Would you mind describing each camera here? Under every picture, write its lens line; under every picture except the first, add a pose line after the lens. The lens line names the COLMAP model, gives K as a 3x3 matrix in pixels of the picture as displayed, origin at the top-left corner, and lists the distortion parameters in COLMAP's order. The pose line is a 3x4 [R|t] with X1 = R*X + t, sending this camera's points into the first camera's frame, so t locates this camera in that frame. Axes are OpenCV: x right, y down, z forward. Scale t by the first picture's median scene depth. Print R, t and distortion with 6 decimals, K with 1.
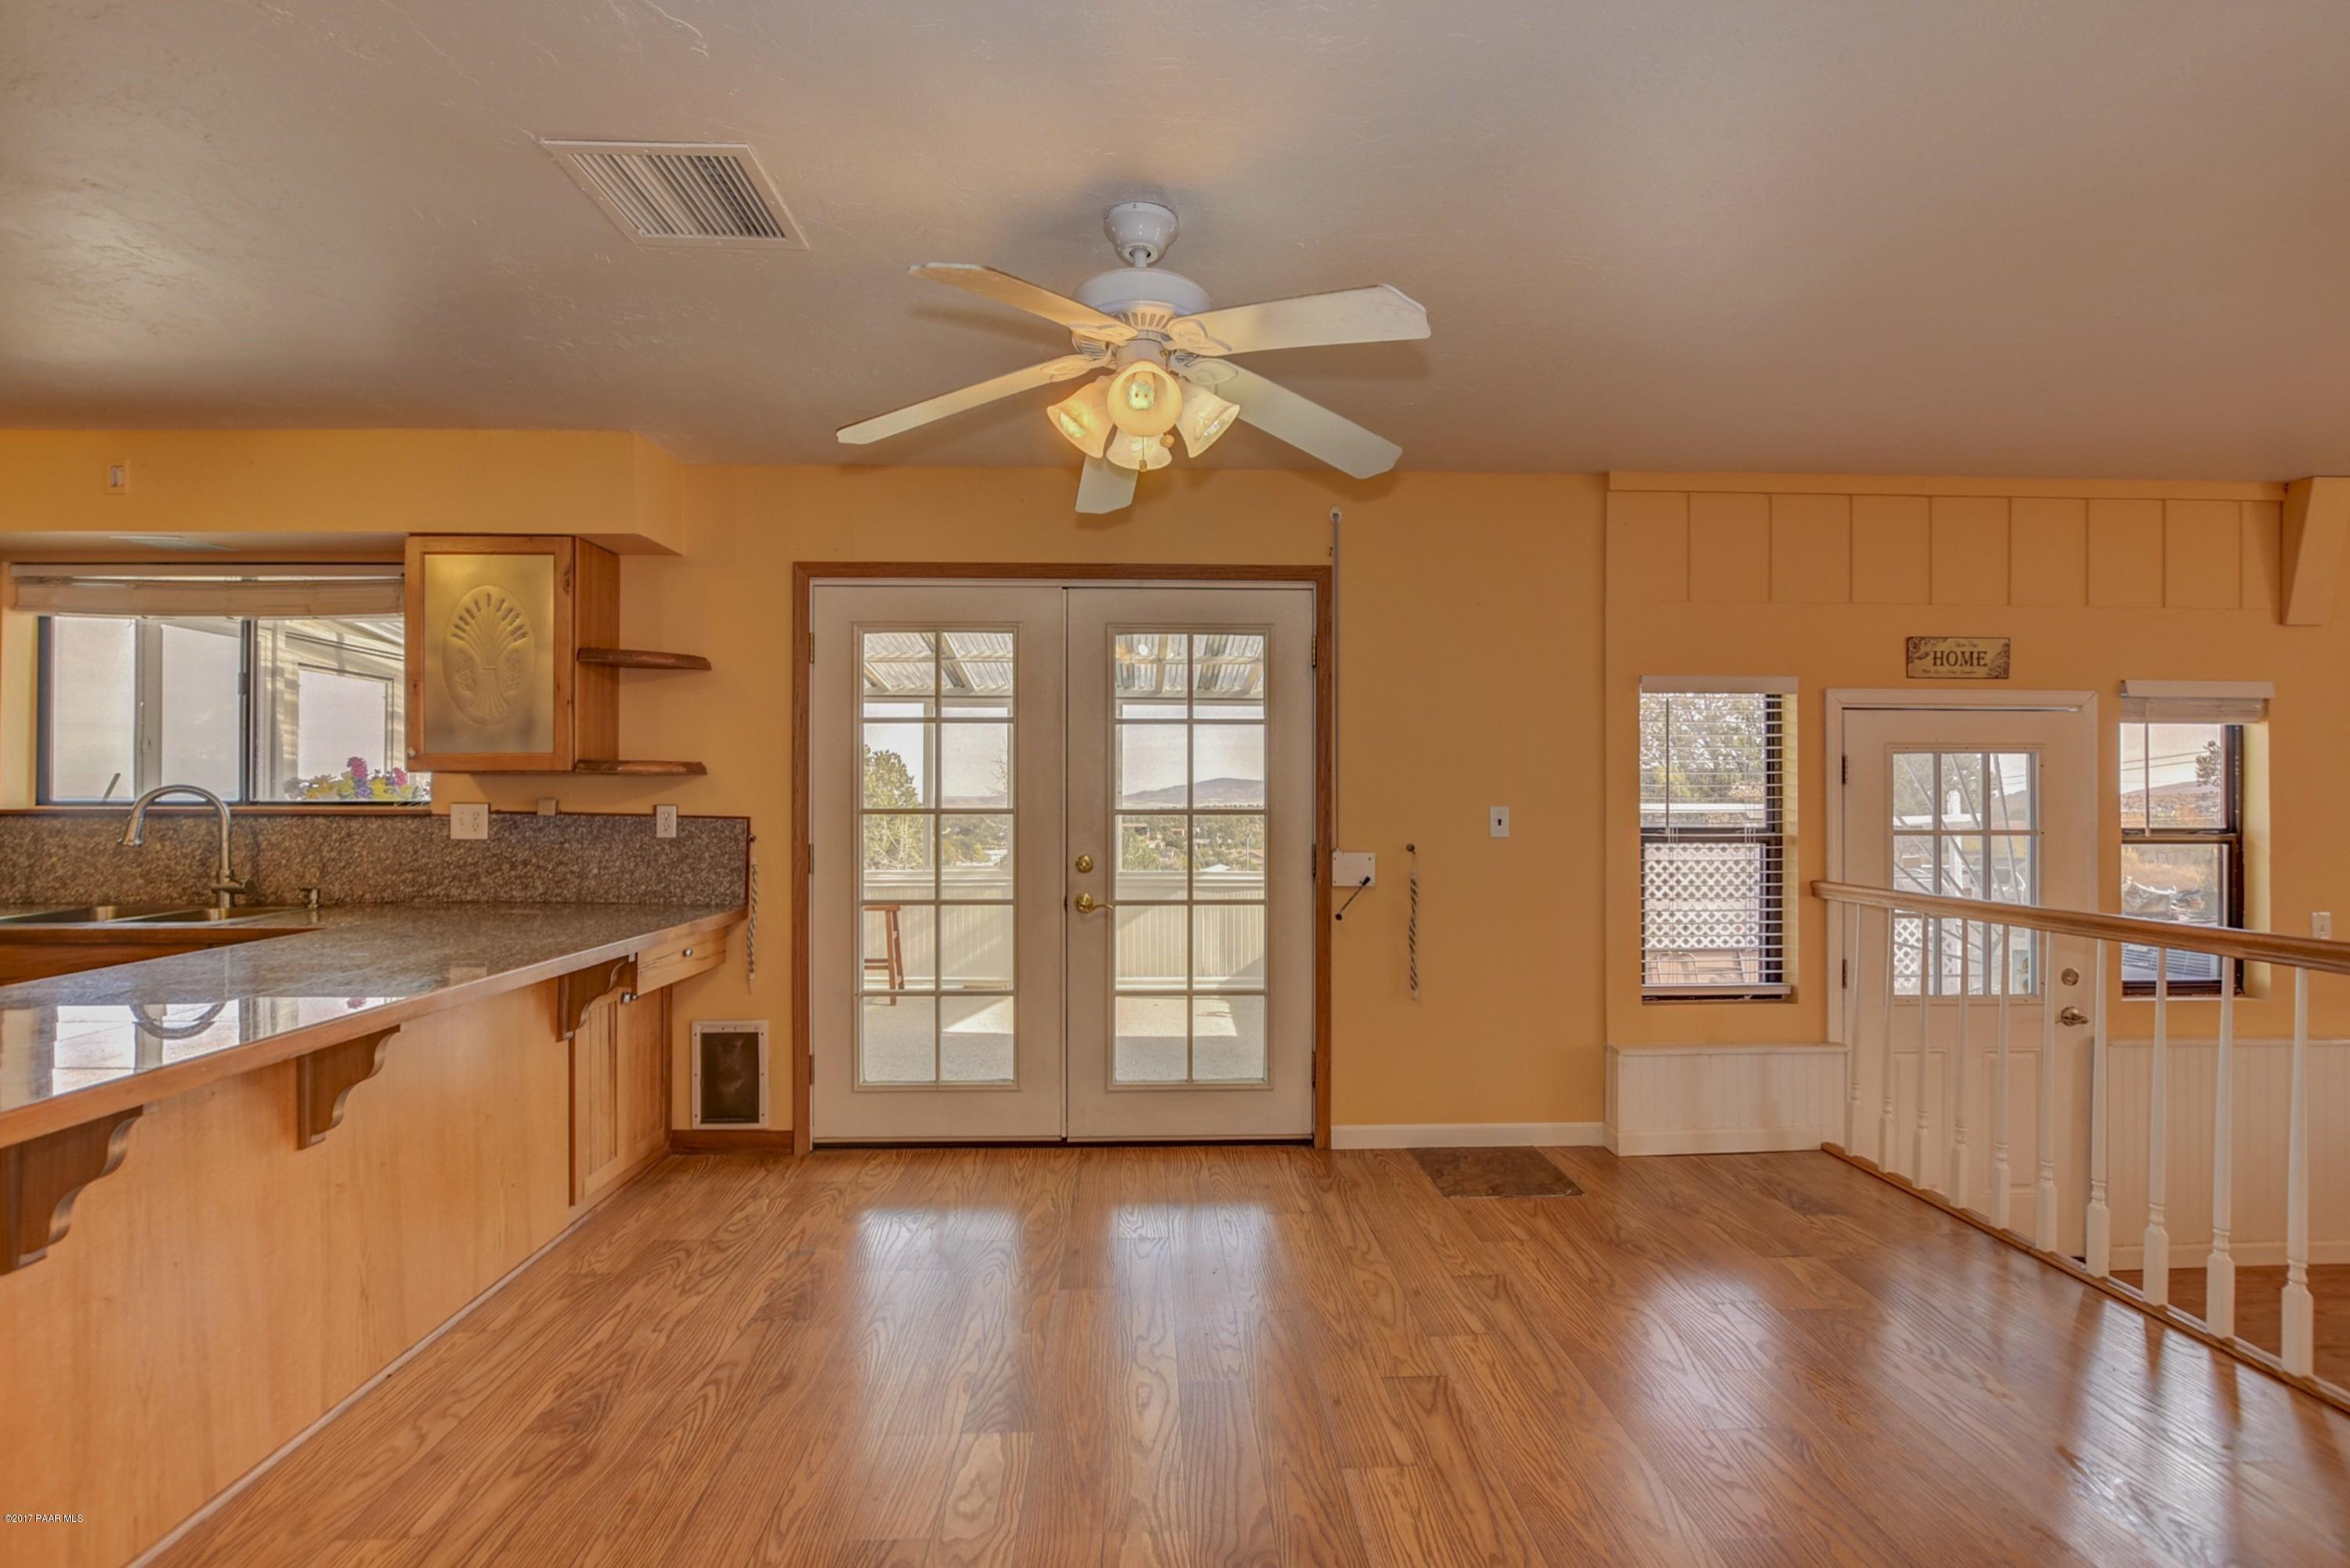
lens RADIAL K [[1051.2, 0, 1175.4], [0, 1051.2, 795.5], [0, 0, 1]] dist [-0.031711, 0.008007]
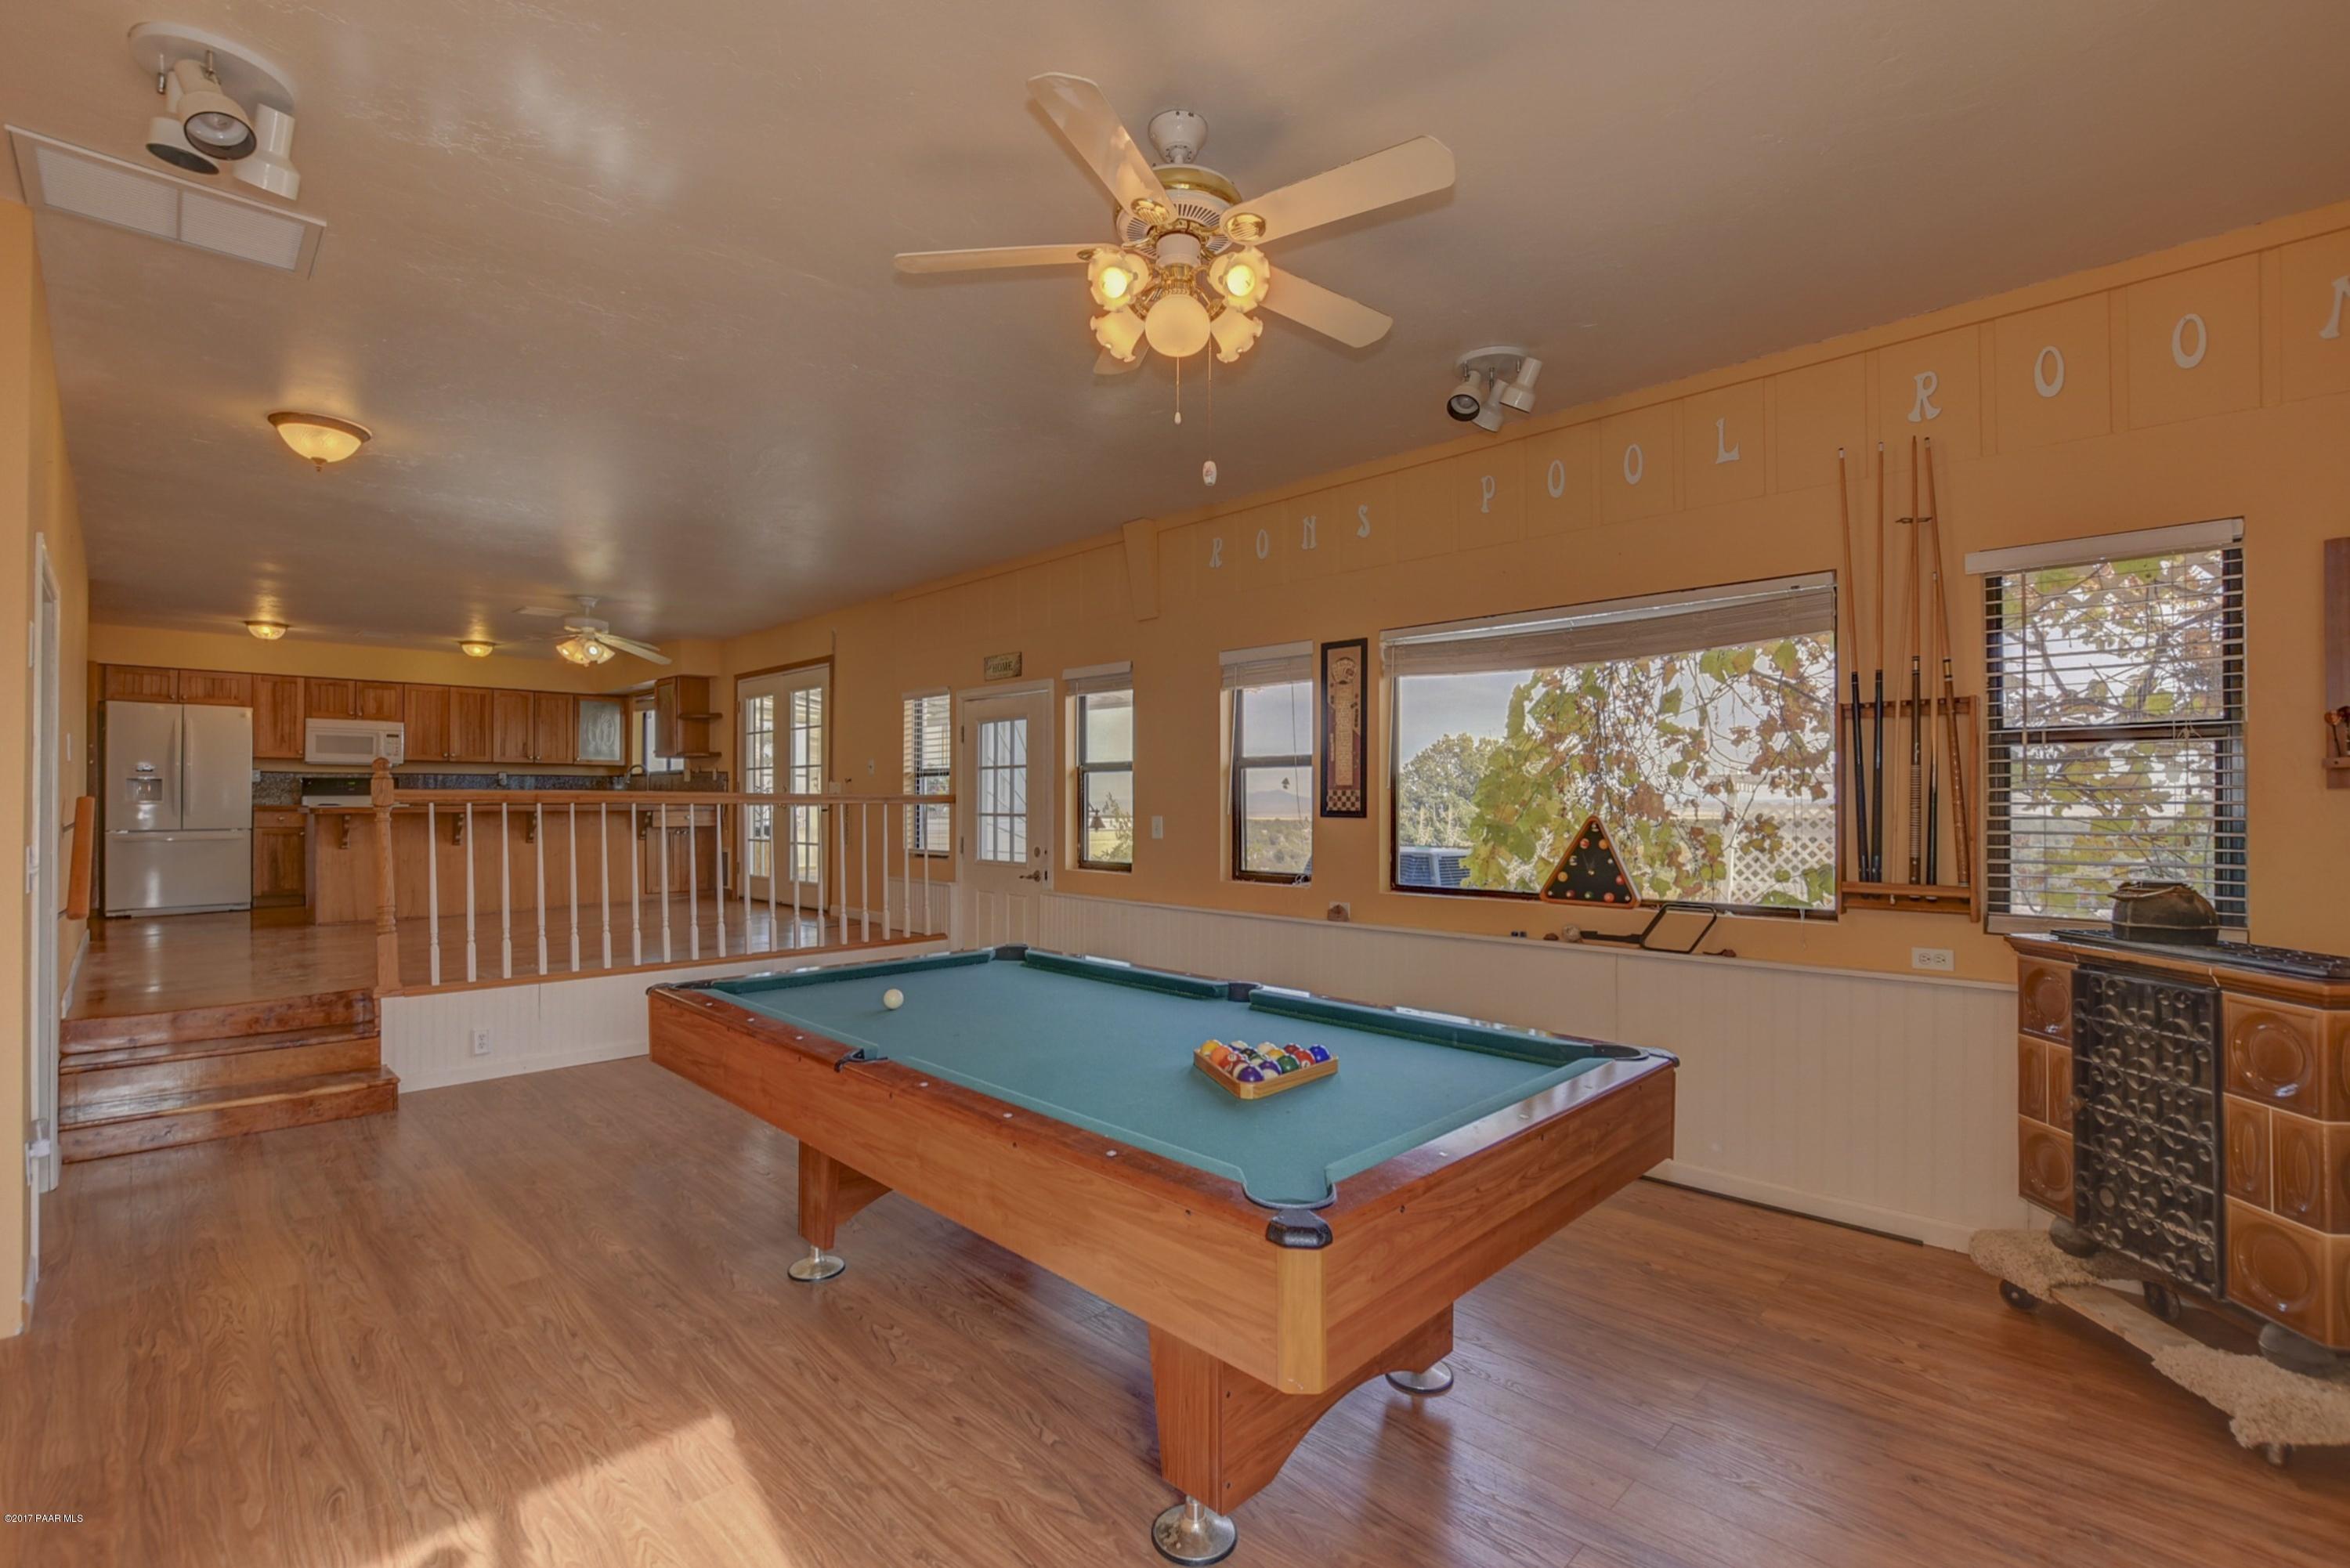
lens RADIAL K [[1051.2, 0, 1175.4], [0, 1051.2, 795.5], [0, 0, 1]] dist [-0.031711, 0.008007]
pose [[0.688482, -0.006186, -0.725227, 2.273128], [0.001746, 0.999975, -0.006872, 0.095705], [0.725252, 0.003465, 0.688475, 0.007928]]
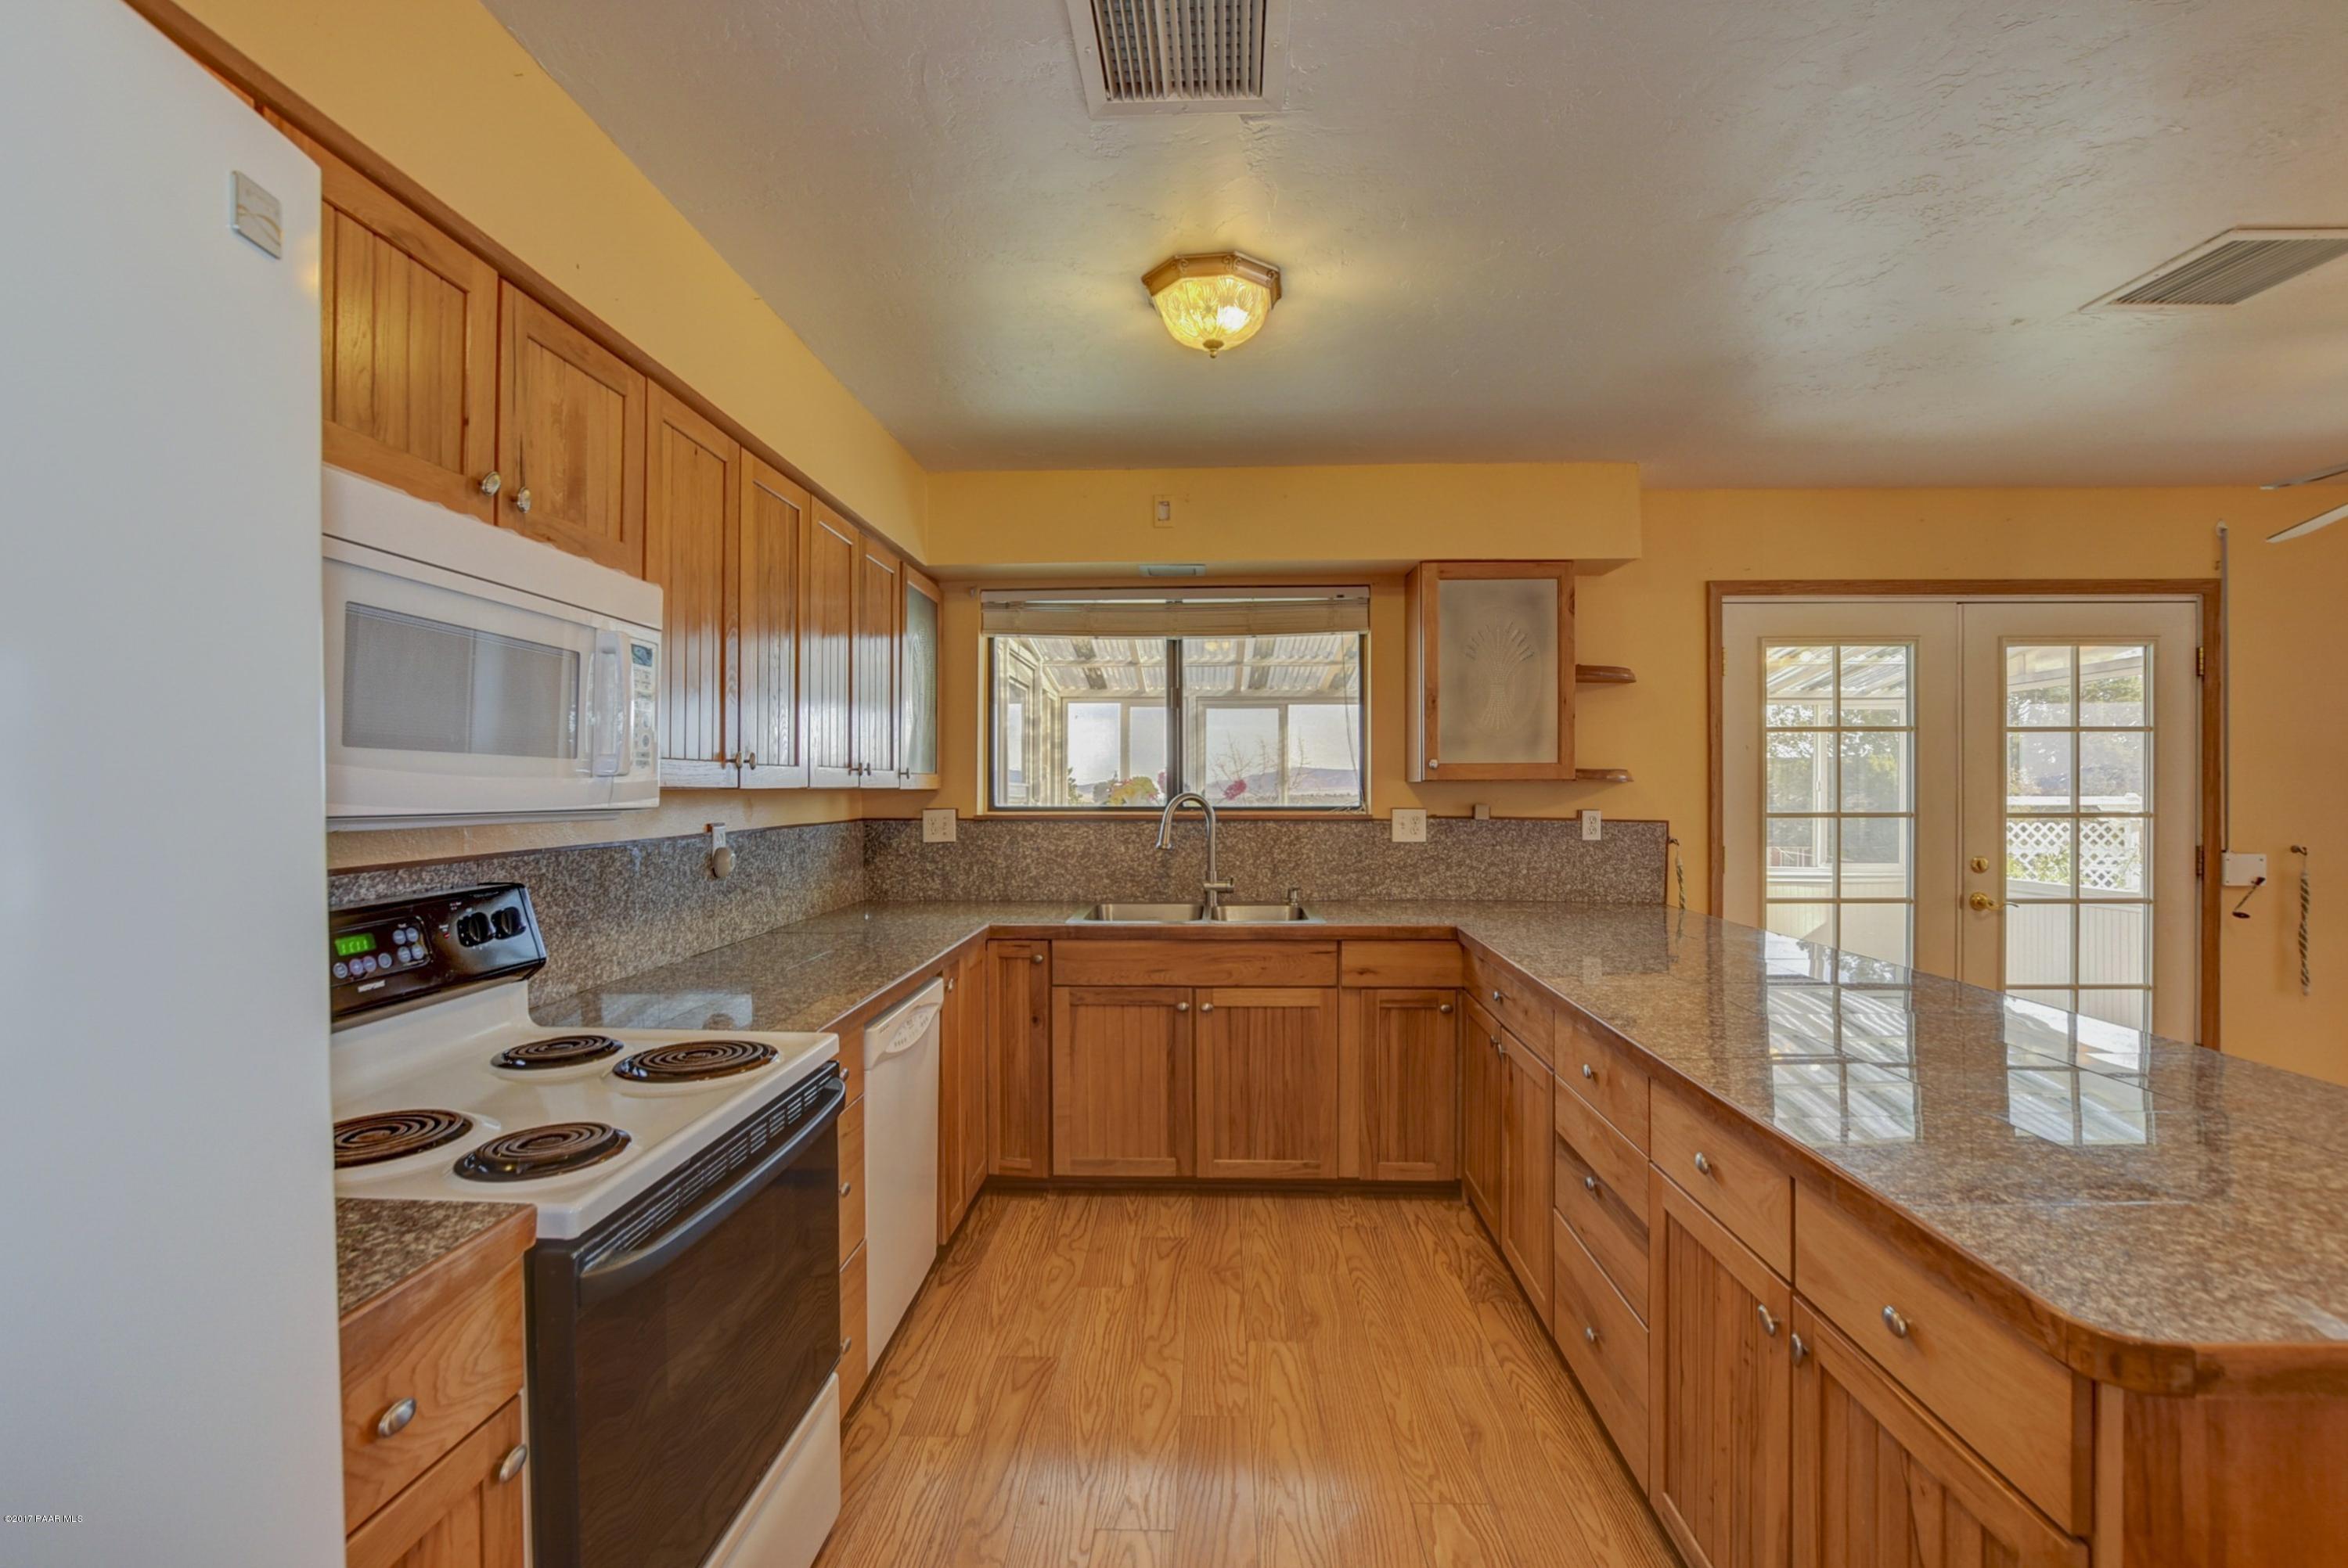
lens RADIAL K [[1050.2, 0, 1174.4], [0, 1050.2, 795.5], [0, 0, 1]] dist [-0.031711, 0.008007]
pose [[0.996671, -0.003294, -0.081459, -0.819052], [0.003046, 0.999990, -0.003164, -0.003282], [0.081468, 0.002905, 0.996672, -0.101749]]
